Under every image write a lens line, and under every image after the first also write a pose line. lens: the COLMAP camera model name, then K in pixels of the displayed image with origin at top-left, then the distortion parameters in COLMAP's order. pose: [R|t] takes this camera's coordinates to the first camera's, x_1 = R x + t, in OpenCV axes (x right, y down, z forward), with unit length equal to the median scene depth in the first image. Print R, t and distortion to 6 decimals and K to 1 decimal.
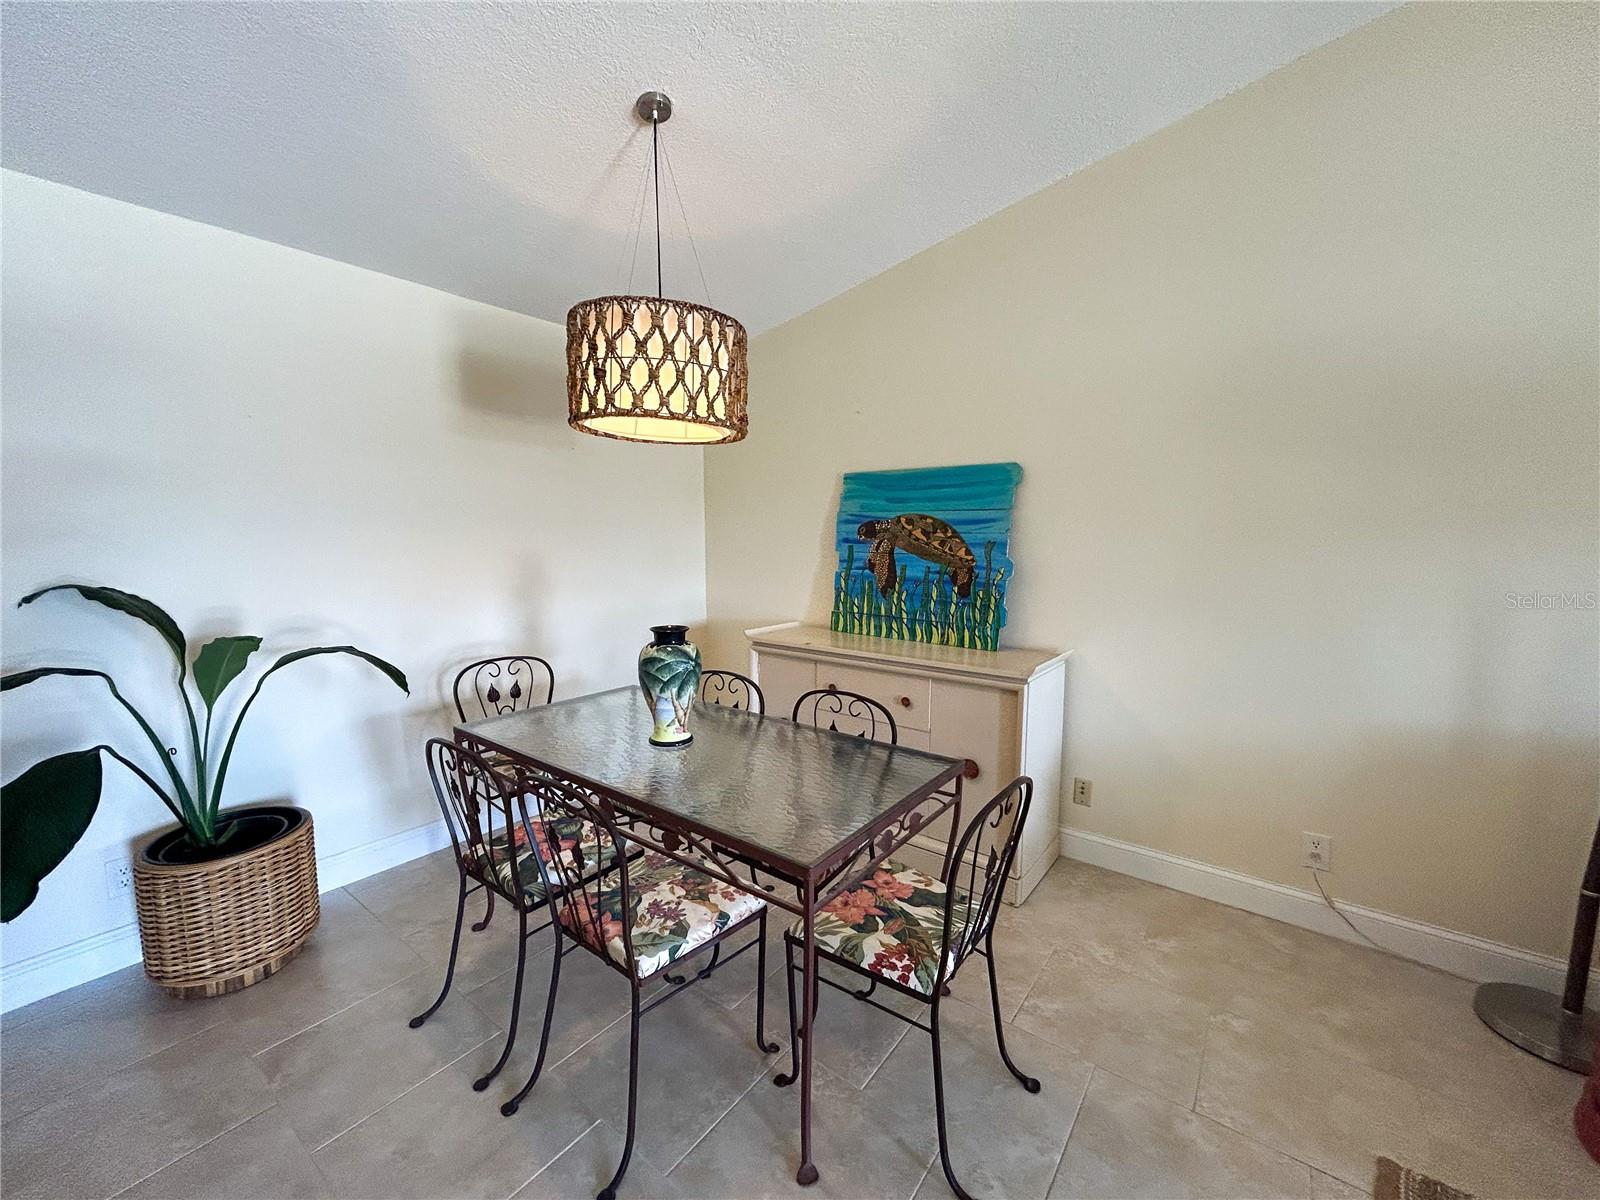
lens RADIAL K [[648.7, 0, 799.0], [0, 648.7, 589.6], [0, 0, 1]] dist [-0.005016, 0.001981]
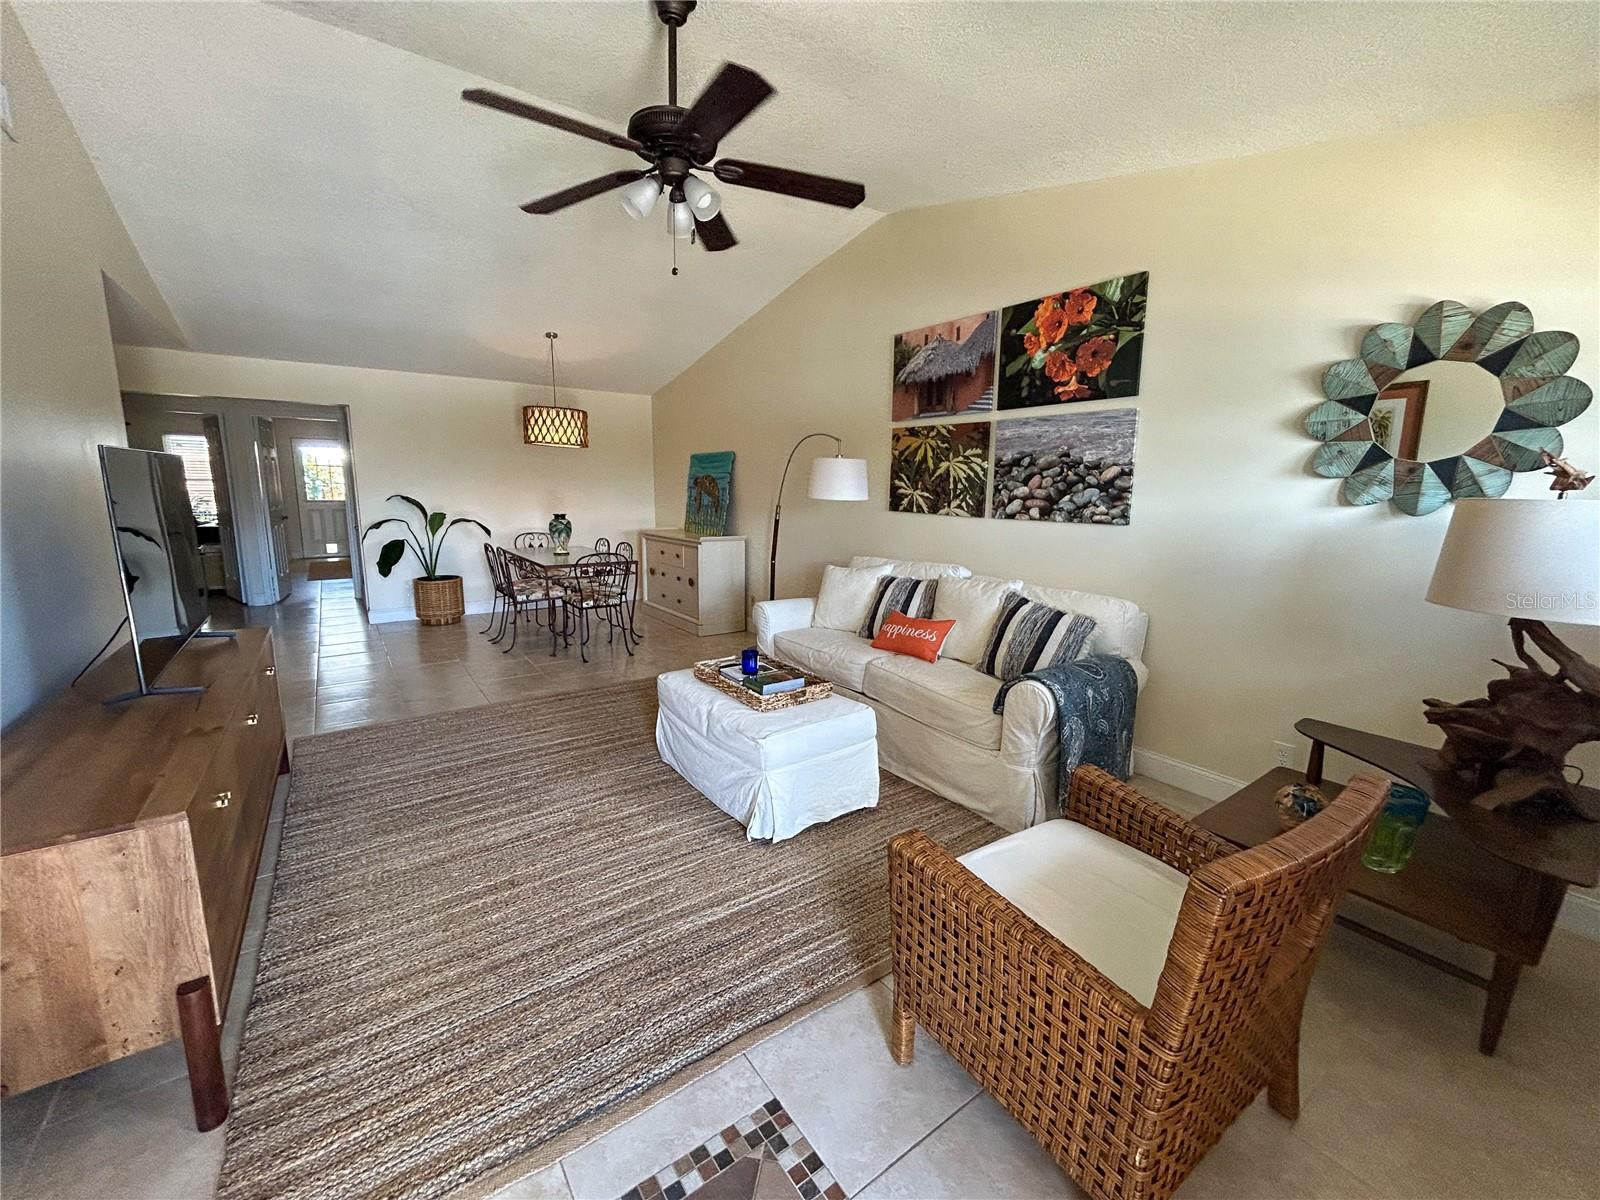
lens RADIAL K [[648.7, 0, 798.7], [0, 648.7, 589.2], [0, 0, 1]] dist [-0.005016, 0.001981]
pose [[0.954997, 0.059338, -0.290619, 1.162661], [-0.040824, 0.996756, 0.069366, 0.103428], [0.293792, -0.054380, 0.954321, -1.012098]]
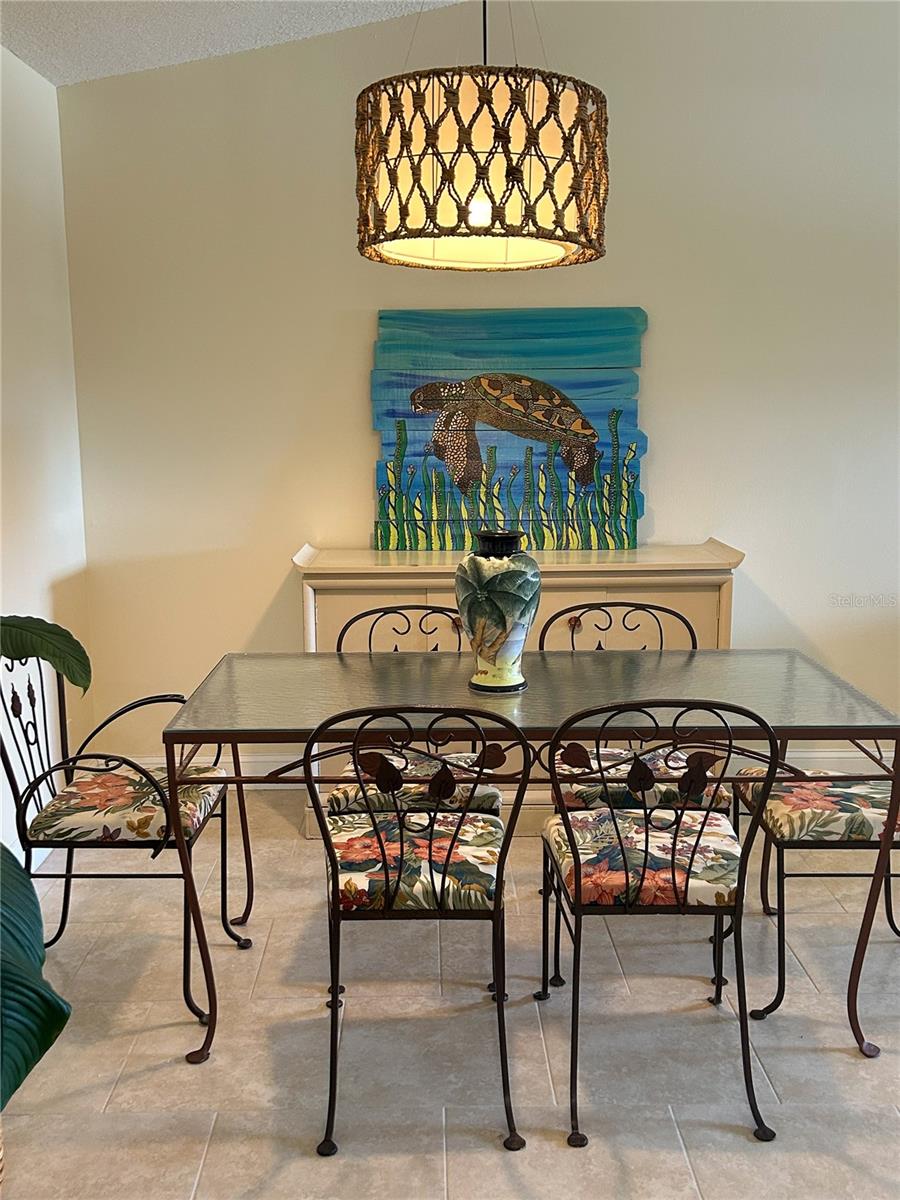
lens RADIAL K [[1183.9, 0, 448.5], [0, 1183.9, 598.3], [0, 0, 1]] dist [0.042613, 0.000000]
pose [[0.792524, -0.110145, 0.599812, -0.717659], [0.067598, 0.993360, 0.093097, 0.004219], [-0.606083, -0.033236, 0.794707, -0.015609]]
